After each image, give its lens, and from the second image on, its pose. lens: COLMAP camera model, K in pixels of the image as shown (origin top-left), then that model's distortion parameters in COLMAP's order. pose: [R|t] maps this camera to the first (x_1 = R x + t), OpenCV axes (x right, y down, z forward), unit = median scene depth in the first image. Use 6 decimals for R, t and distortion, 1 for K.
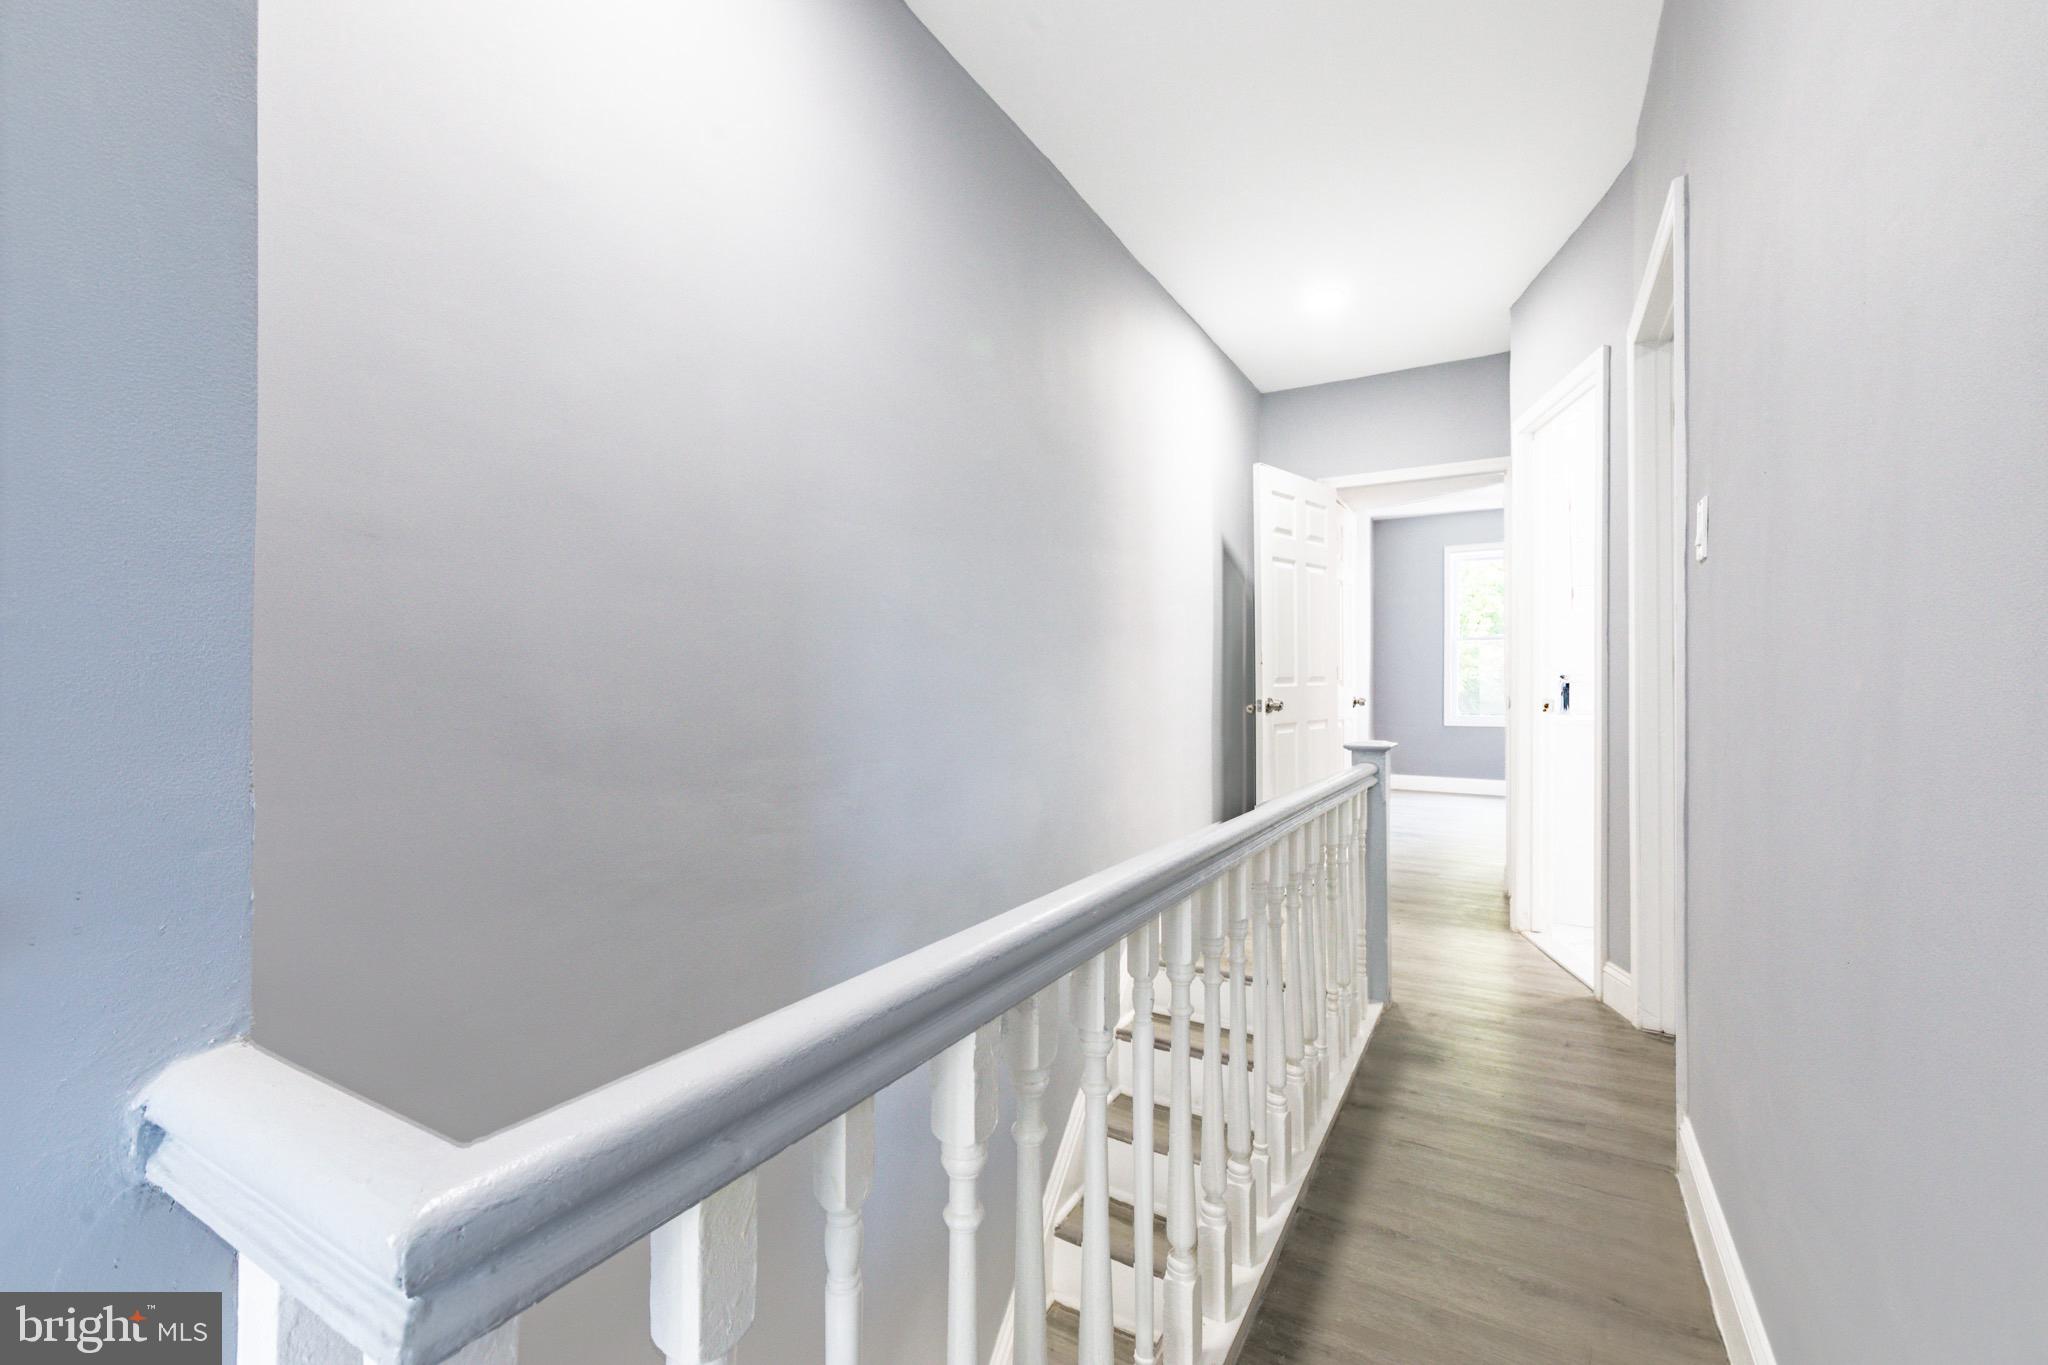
lens RADIAL K [[884.8, 0, 1018.7], [0, 884.8, 683.7], [0, 0, 1]] dist [-0.002593, -0.000853]
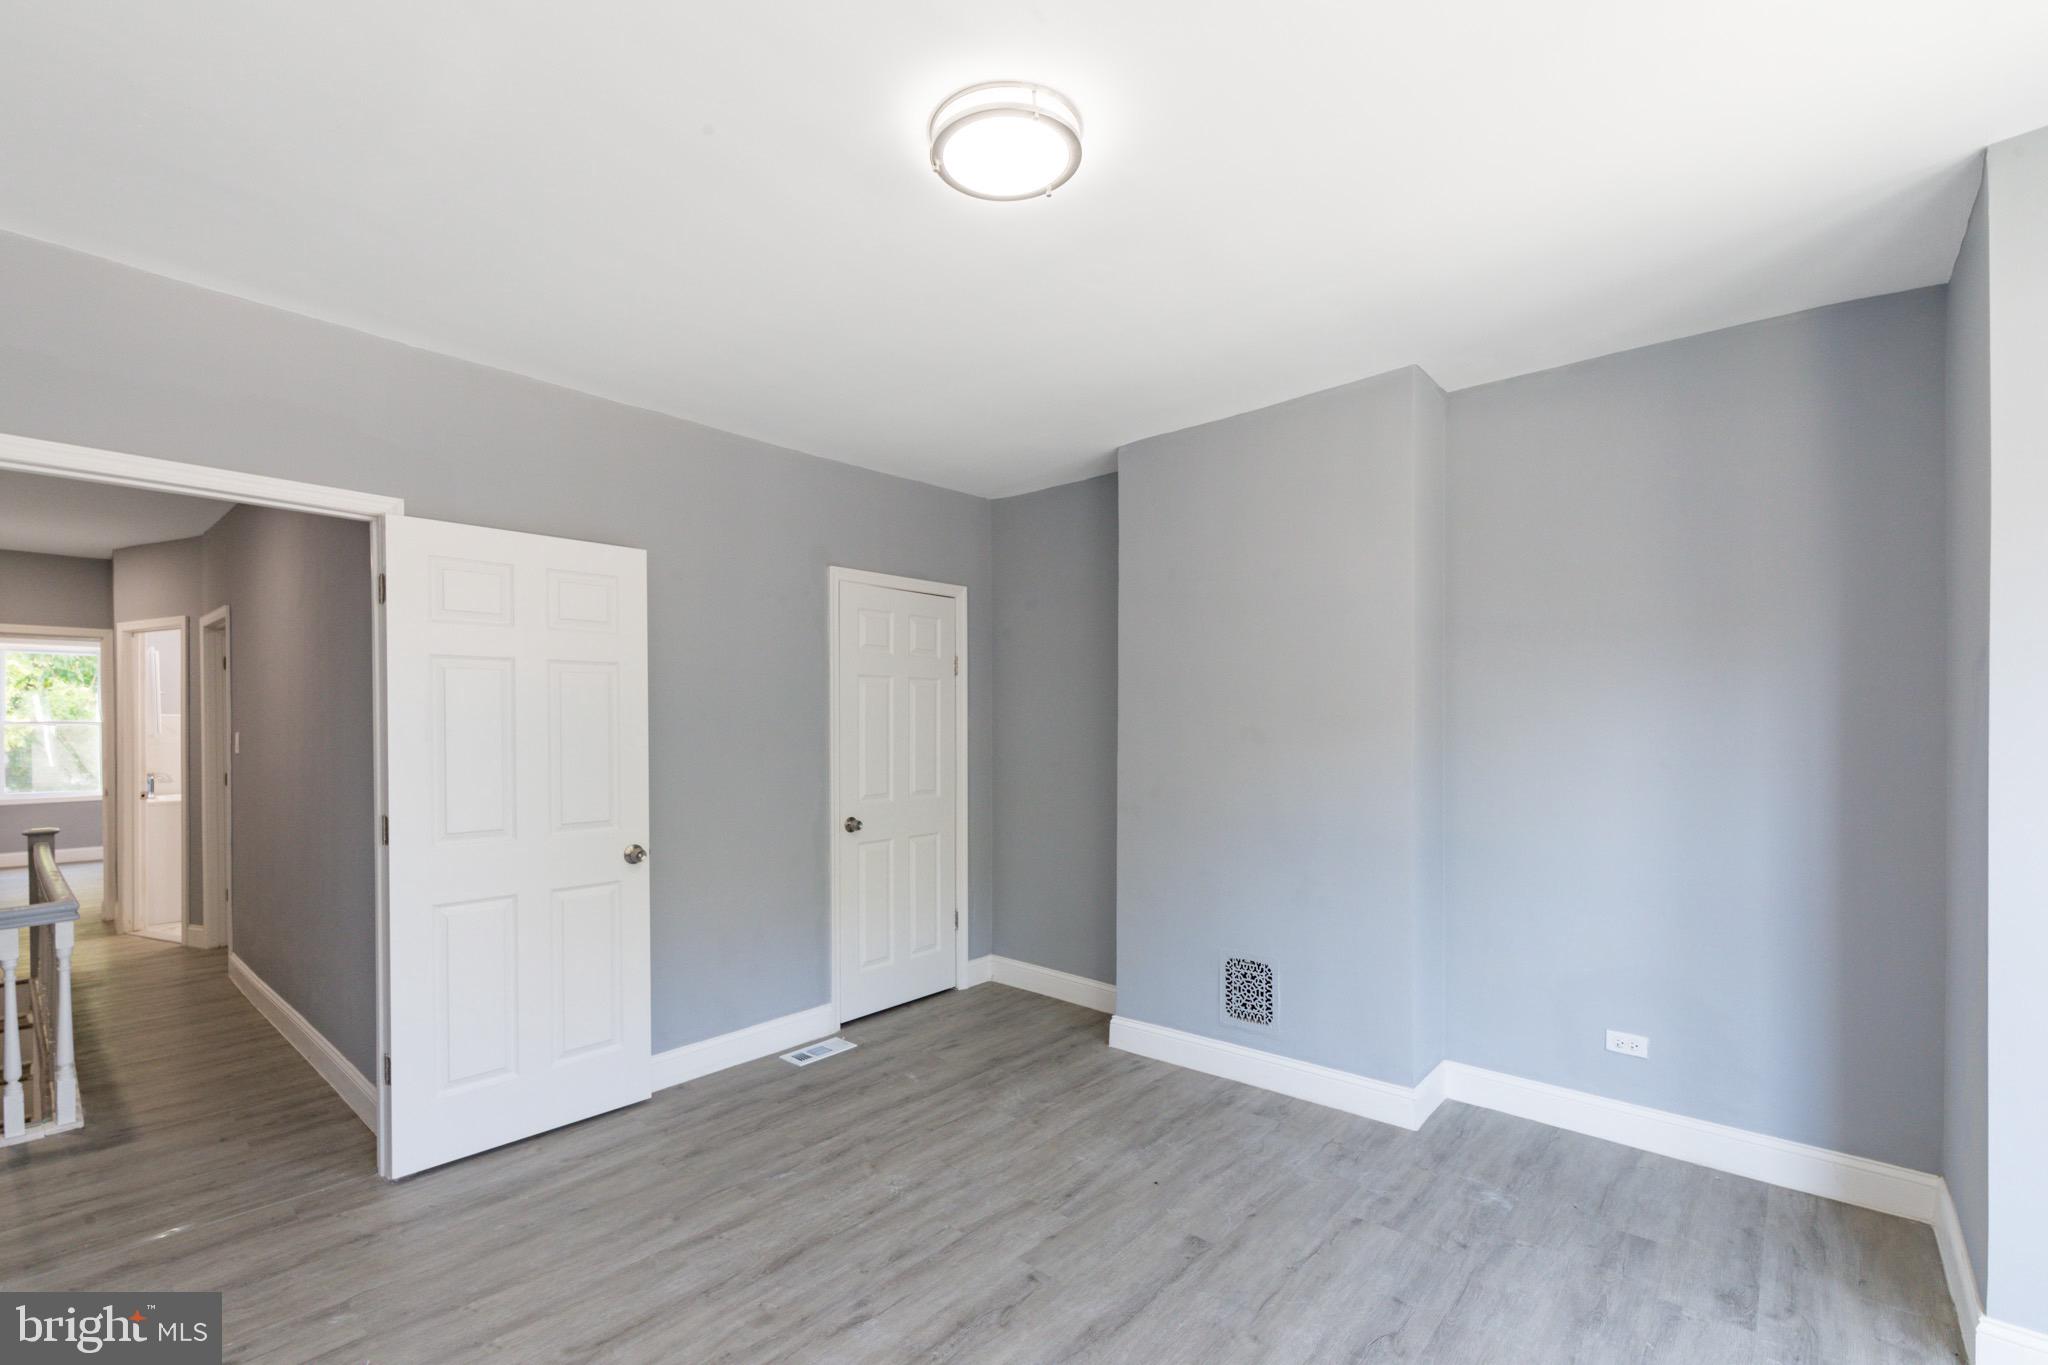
lens RADIAL K [[895.5, 0, 988.5], [0, 895.5, 715.2], [0, 0, 1]] dist [-0.003795, -0.000511]
pose [[0.206689, -0.005456, 0.978392, -1.056503], [-0.002670, 0.999978, 0.006140, -0.206069], [-0.978403, -0.003881, 0.206669, -1.345028]]
